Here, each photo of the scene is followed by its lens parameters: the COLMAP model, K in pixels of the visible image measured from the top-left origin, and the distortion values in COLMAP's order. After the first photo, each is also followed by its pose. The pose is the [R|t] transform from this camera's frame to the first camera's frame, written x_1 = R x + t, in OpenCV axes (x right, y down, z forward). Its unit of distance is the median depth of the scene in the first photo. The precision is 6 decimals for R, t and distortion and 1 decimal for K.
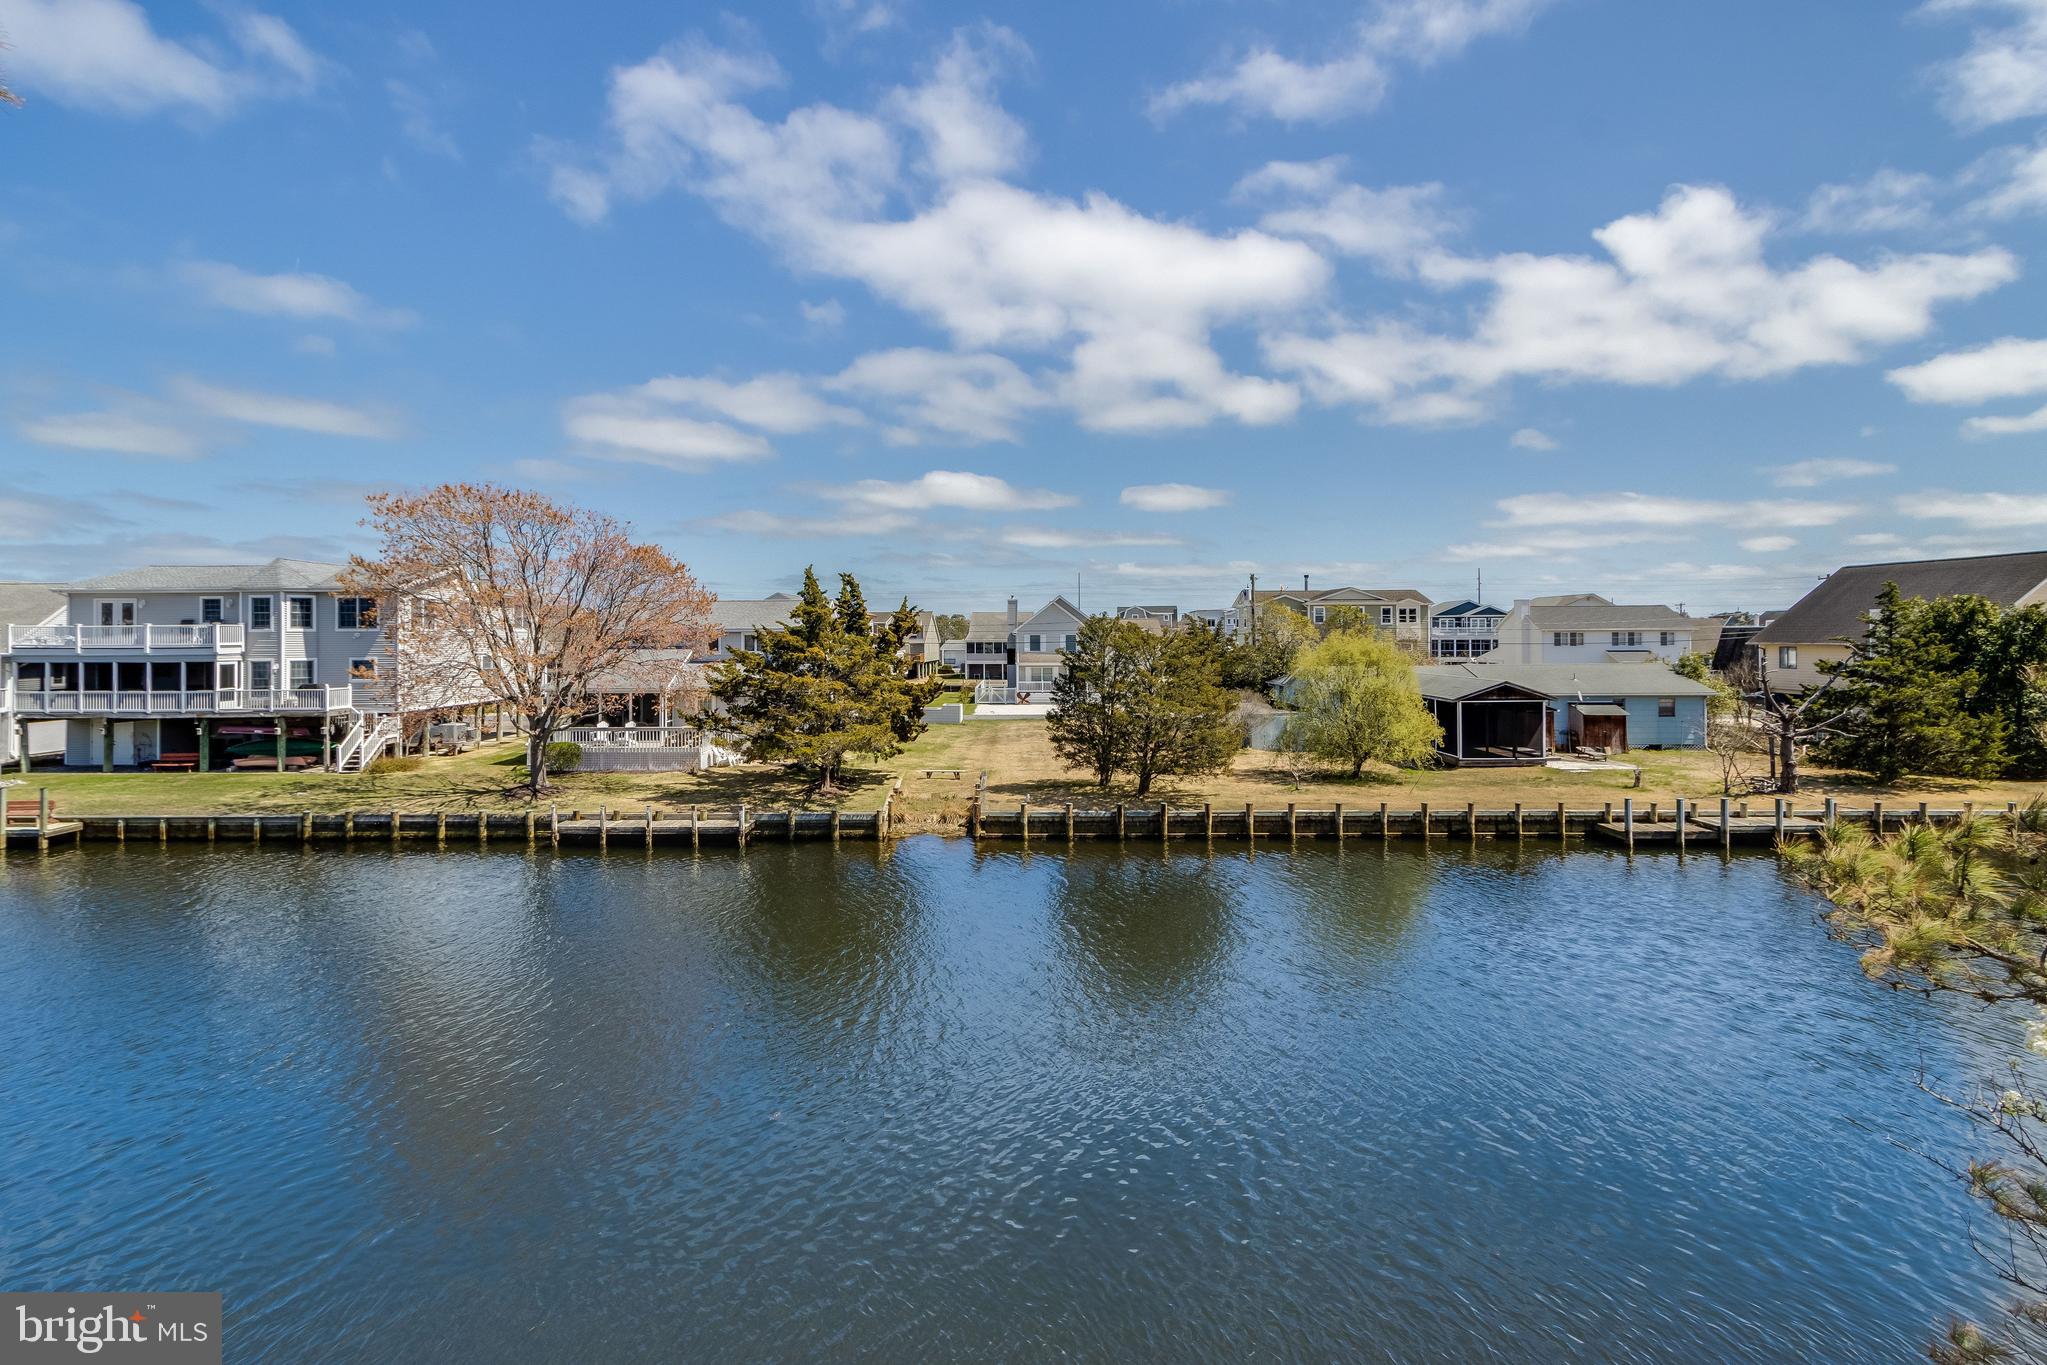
lens RADIAL K [[987.7, 0, 1011.2], [0, 987.7, 630.7], [0, 0, 1]] dist [-0.004529, -0.000399]
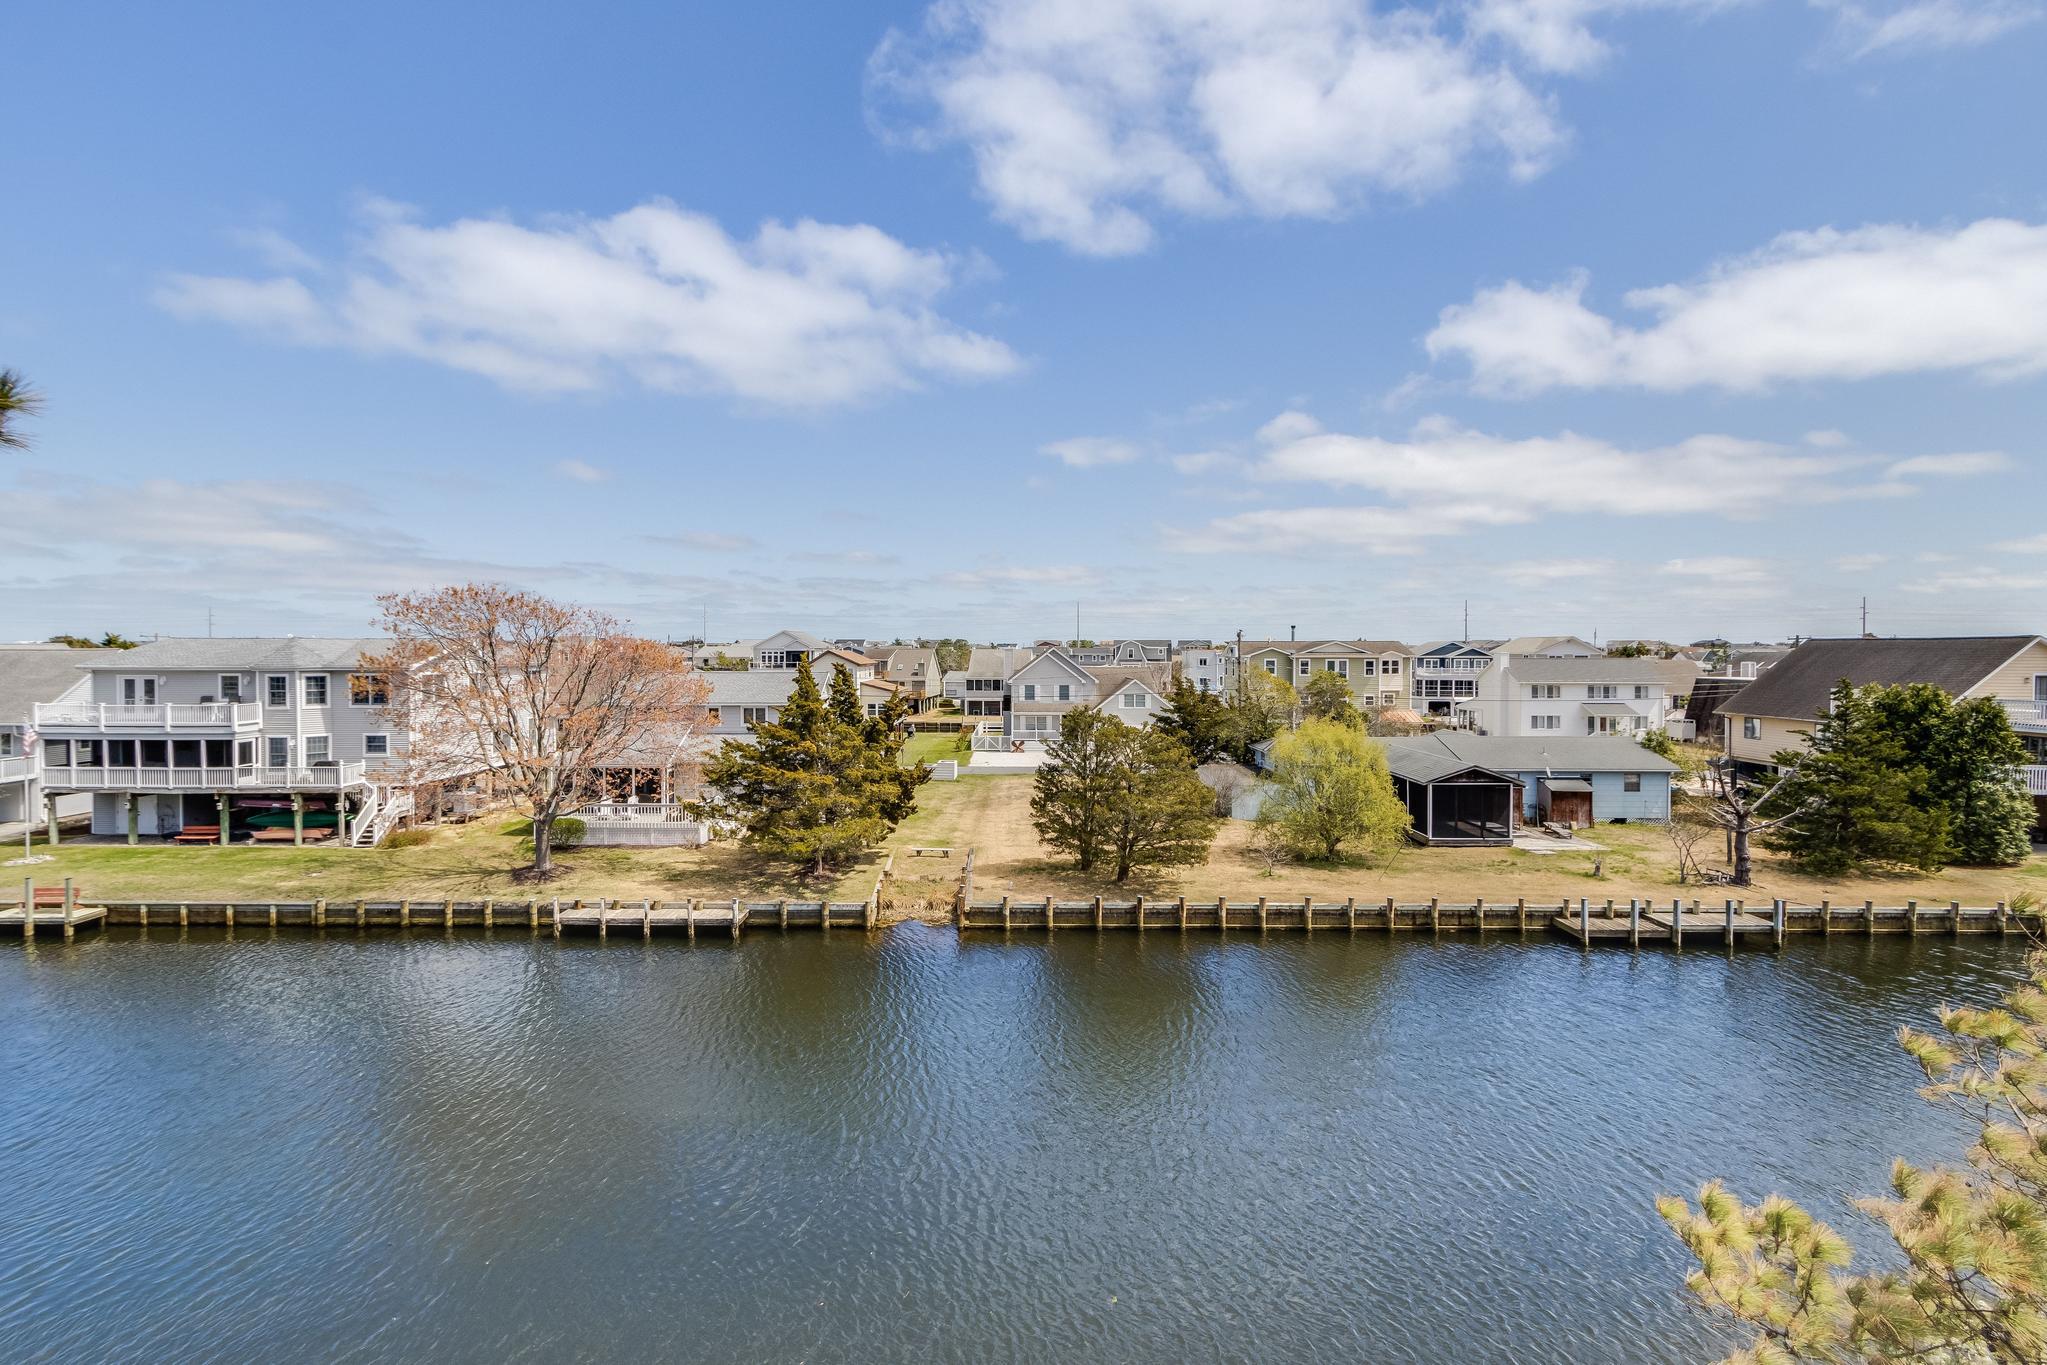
lens RADIAL K [[958.7, 0, 1012.7], [0, 958.7, 664.5], [0, 0, 1]] dist [-0.003582, -0.000952]
pose [[0.999988, 0.004466, -0.002052, 0.017706], [-0.004424, 0.999790, 0.020033, -0.077246], [0.002141, -0.020024, 0.999797, -0.007208]]
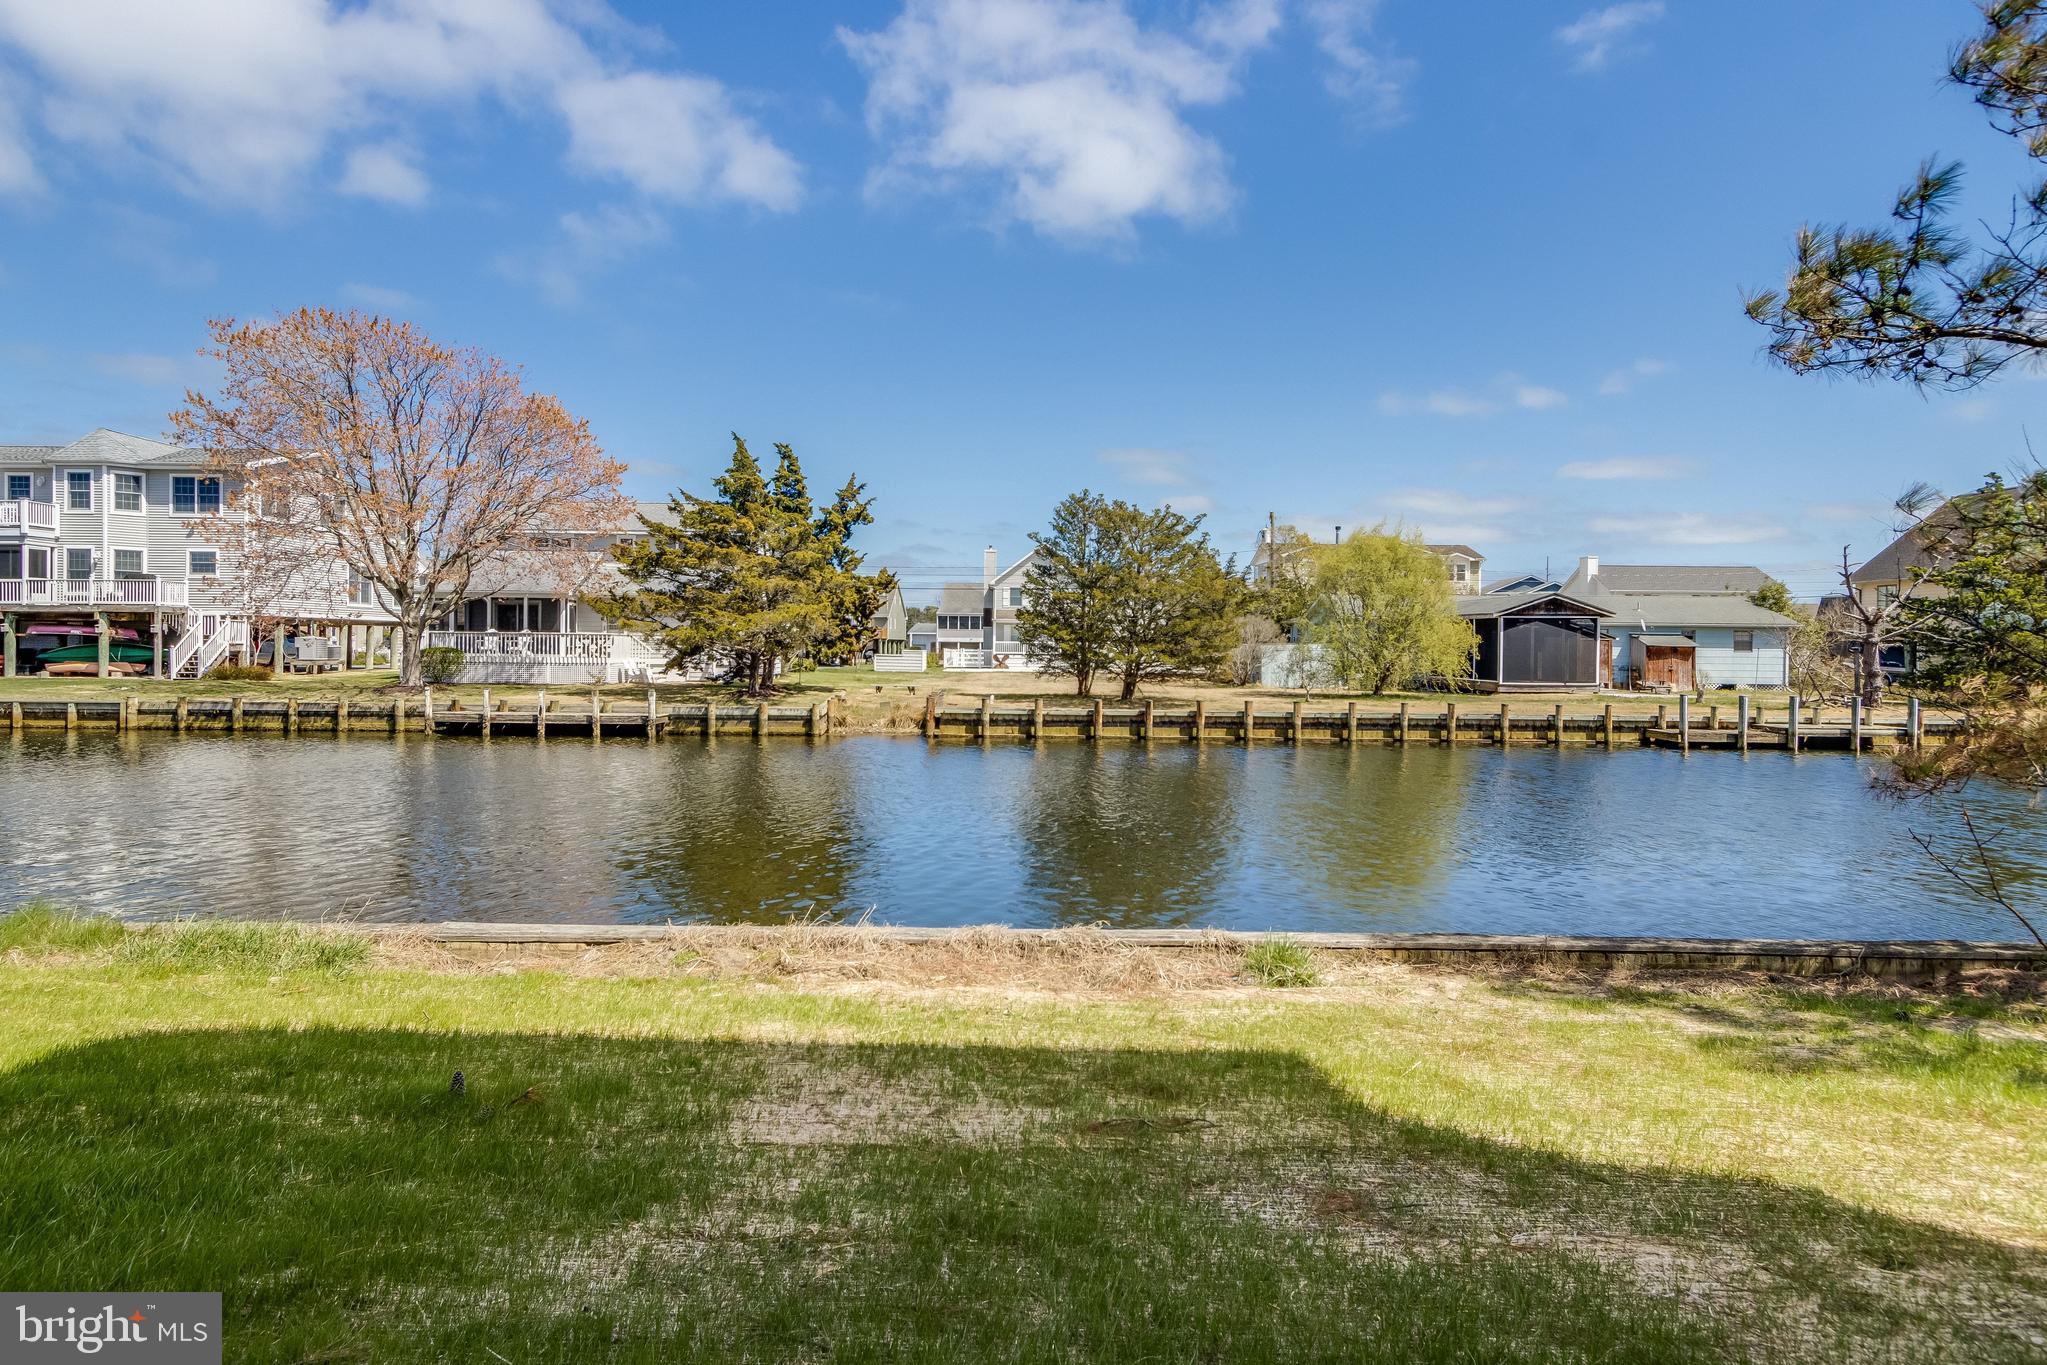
lens RADIAL K [[1182.6, 0, 1024.0], [0, 1182.6, 665.2], [0, 0, 1]] dist [-0.002343, -0.005694]
pose [[0.999621, 0.015734, 0.022585, 0.019238], [-0.016119, 0.999727, 0.016941, 0.111085], [-0.022312, -0.017299, 0.999601, -0.018445]]
